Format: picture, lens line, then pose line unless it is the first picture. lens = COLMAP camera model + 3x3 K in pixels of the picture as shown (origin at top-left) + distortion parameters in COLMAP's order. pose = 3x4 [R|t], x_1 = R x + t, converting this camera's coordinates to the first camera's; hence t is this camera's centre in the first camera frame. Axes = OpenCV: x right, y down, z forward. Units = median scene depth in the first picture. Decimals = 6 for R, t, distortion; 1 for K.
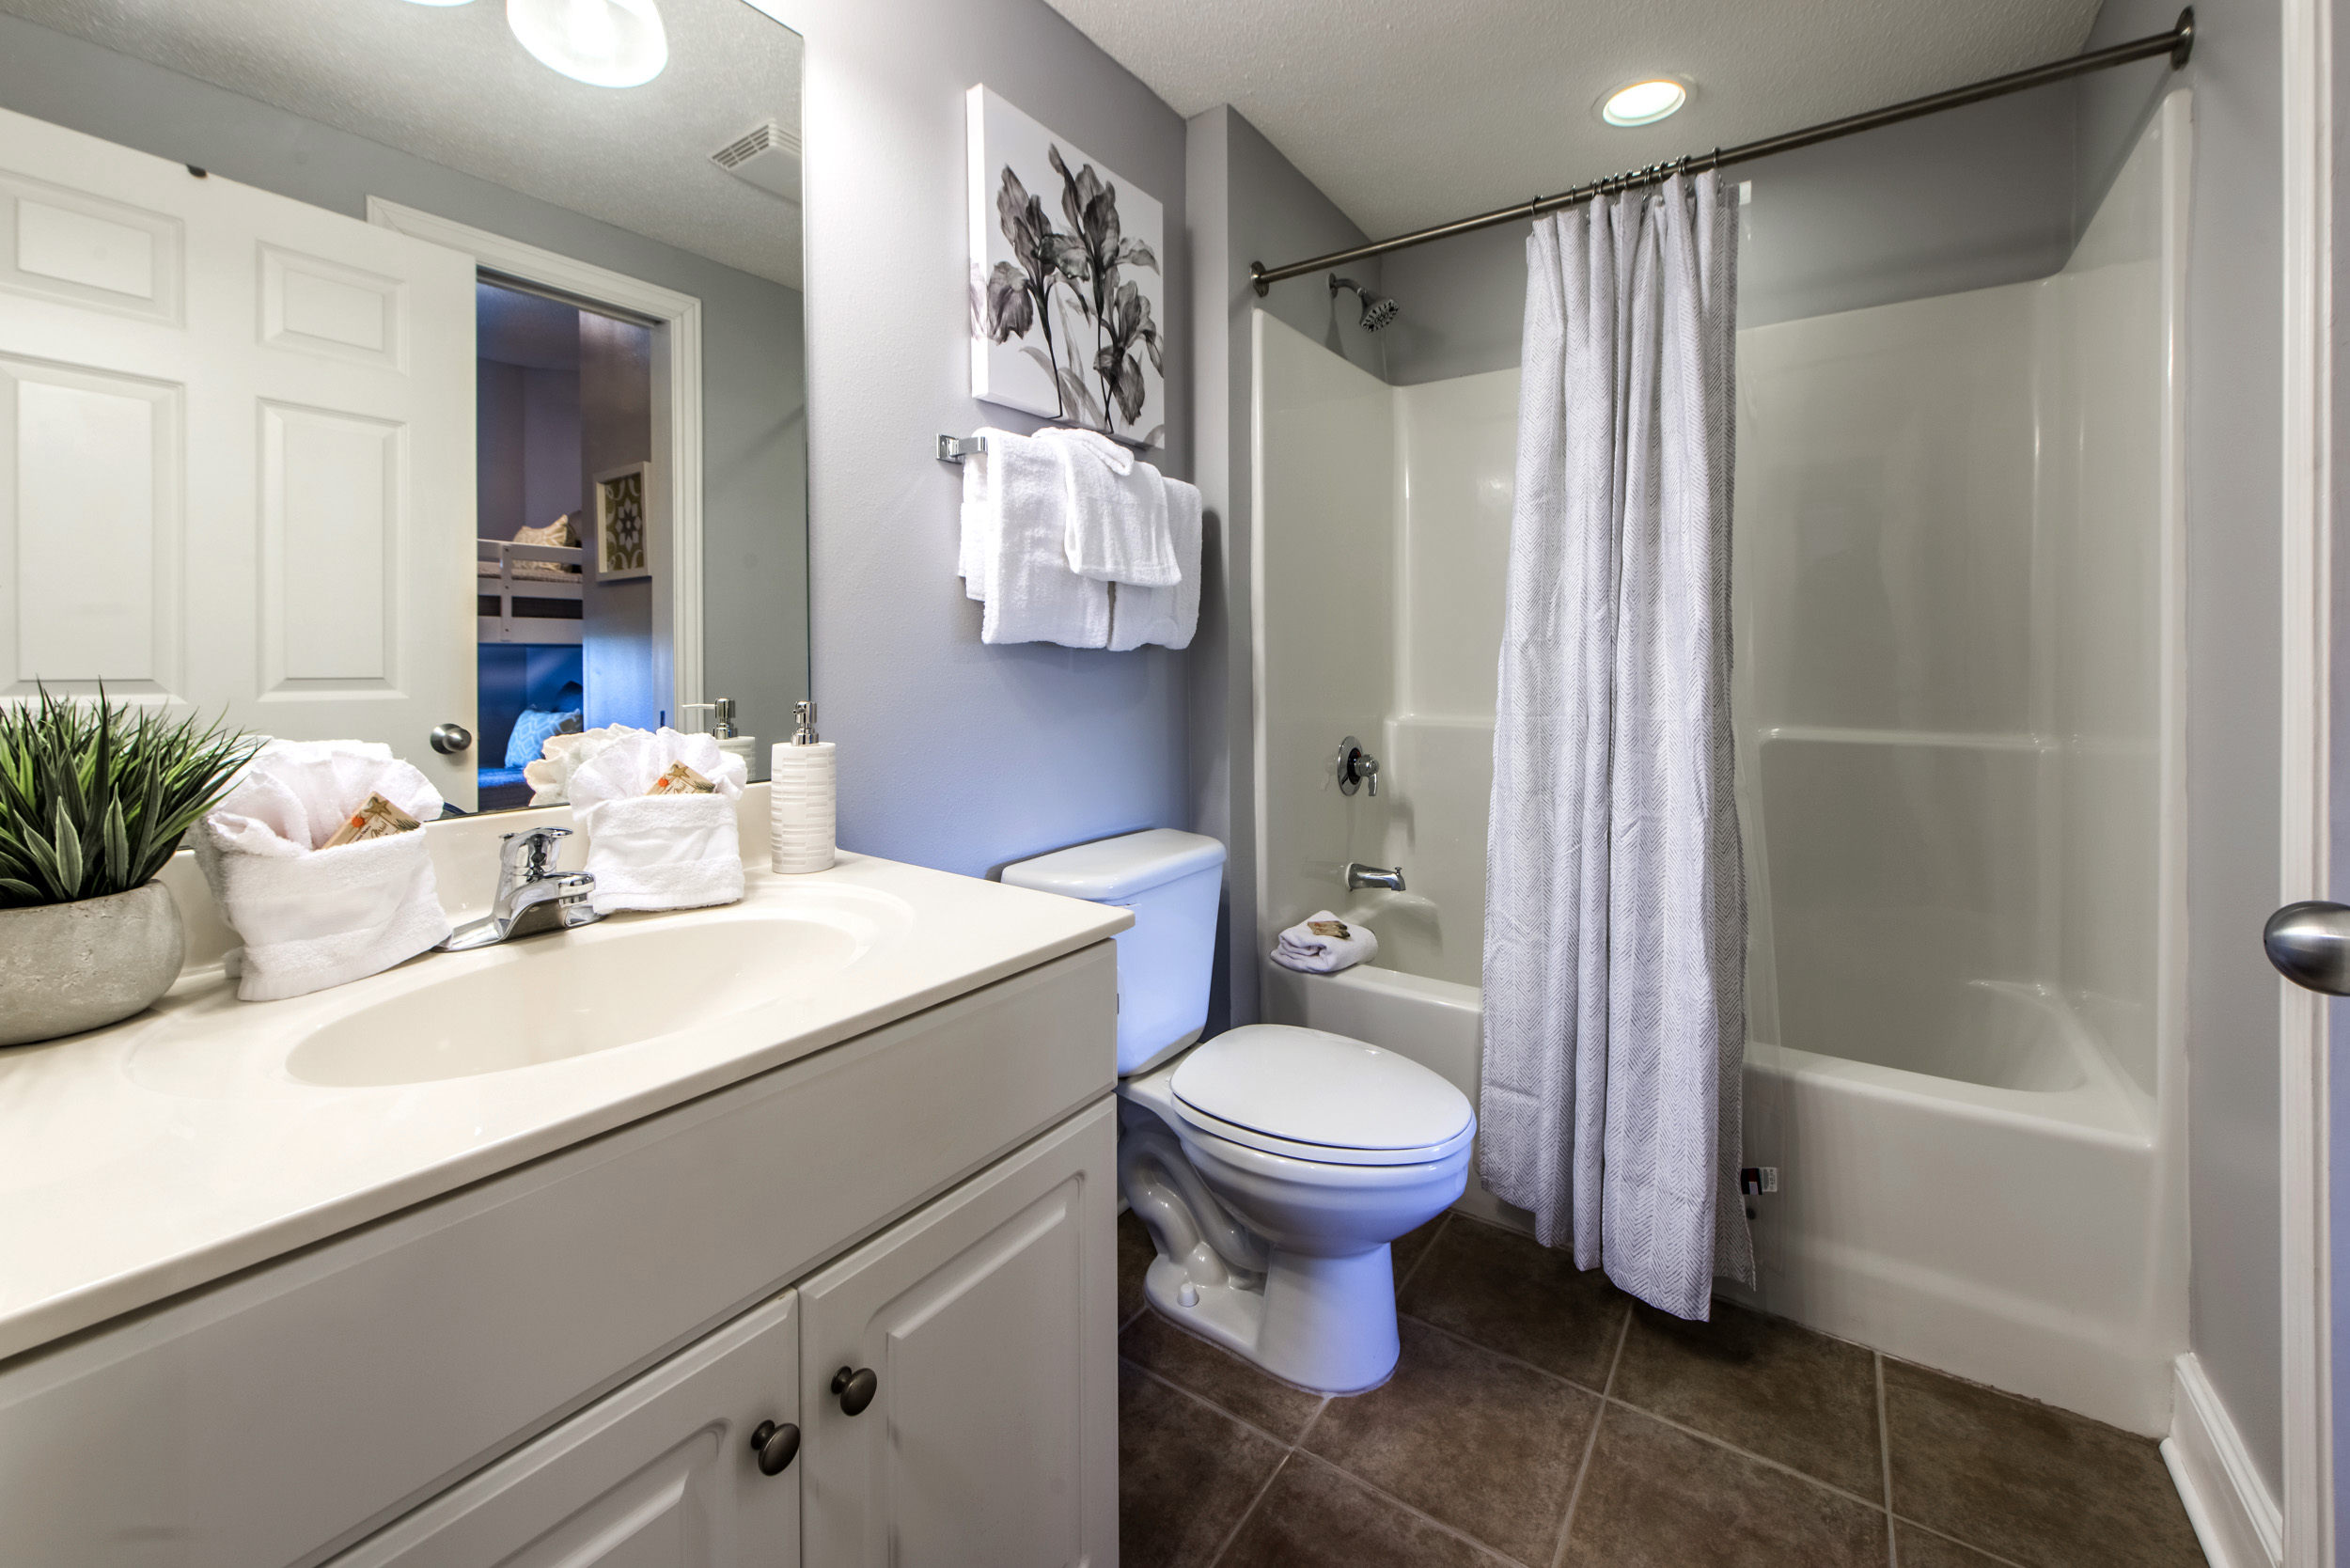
lens RADIAL K [[949.8, 0, 1238.1], [0, 949.8, 670.0], [0, 0, 1]] dist [0.000014, 0.000726]
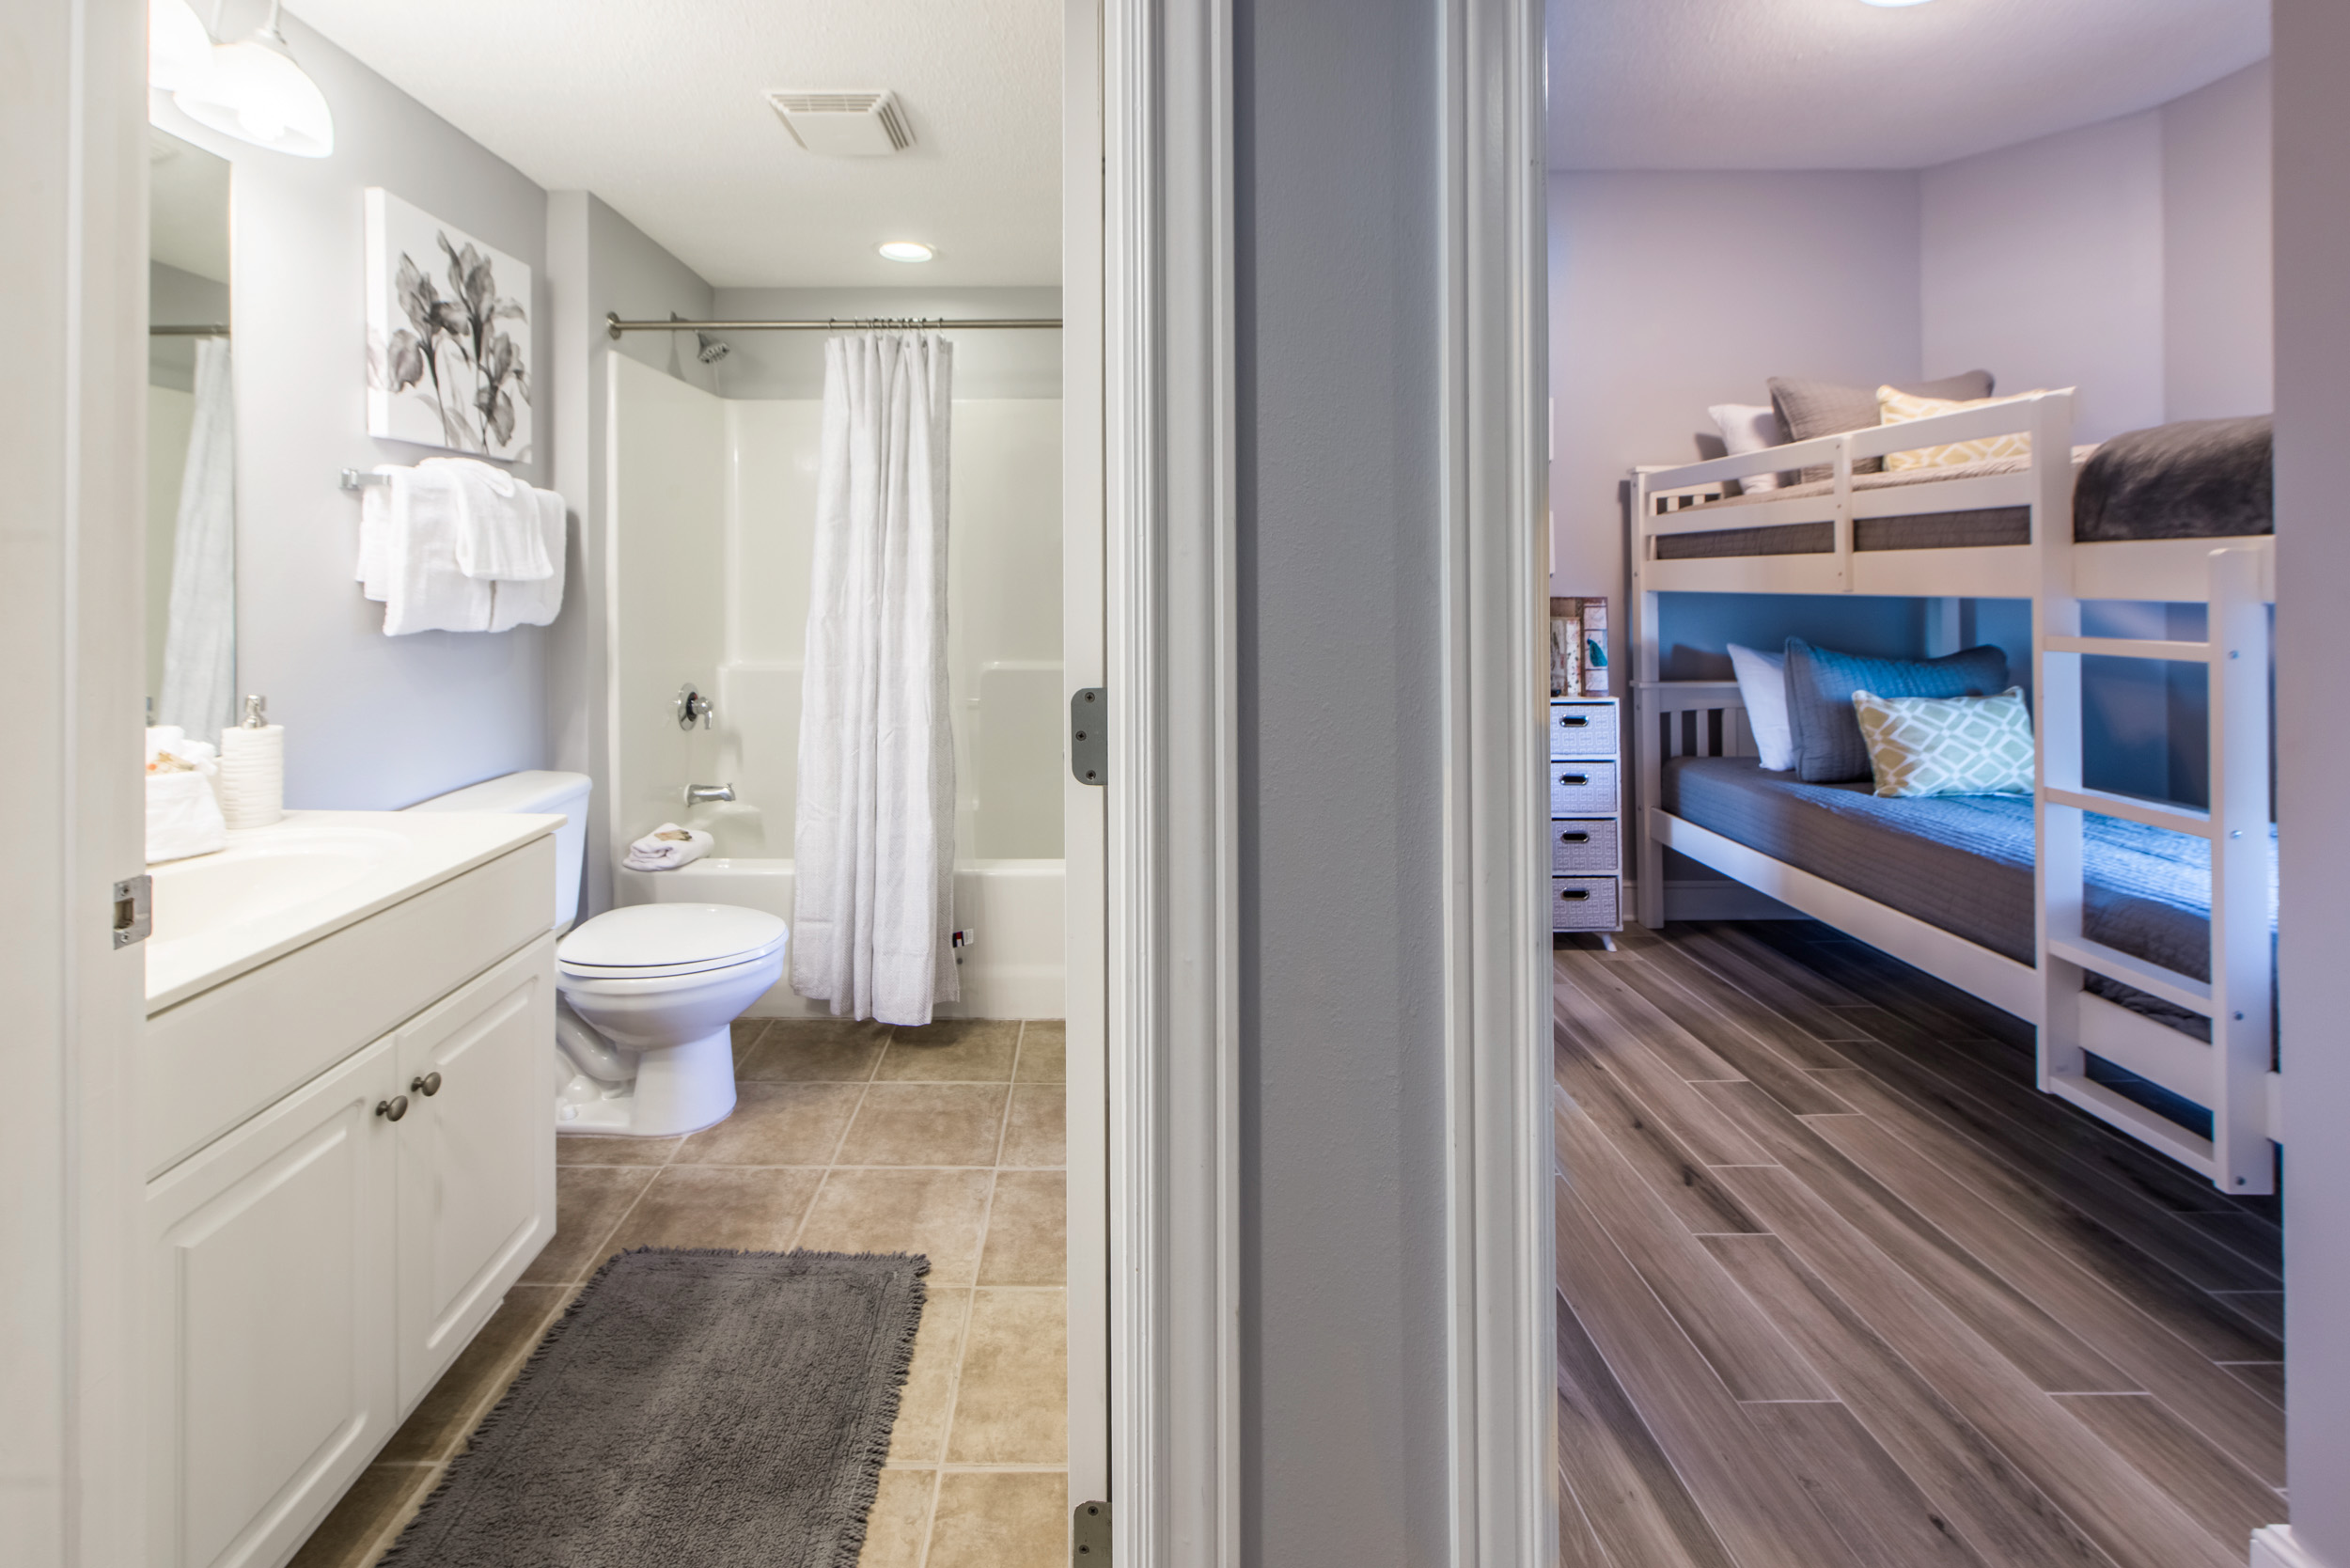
lens RADIAL K [[949.8, 0, 1127.9], [0, 949.8, 573.7], [0, 0, 1]] dist [0.000014, 0.000726]
pose [[0.837230, 0.002969, 0.546842, -0.123913], [0.005842, 0.999880, -0.014372, -0.080111], [-0.546819, 0.015227, 0.837112, -0.555308]]
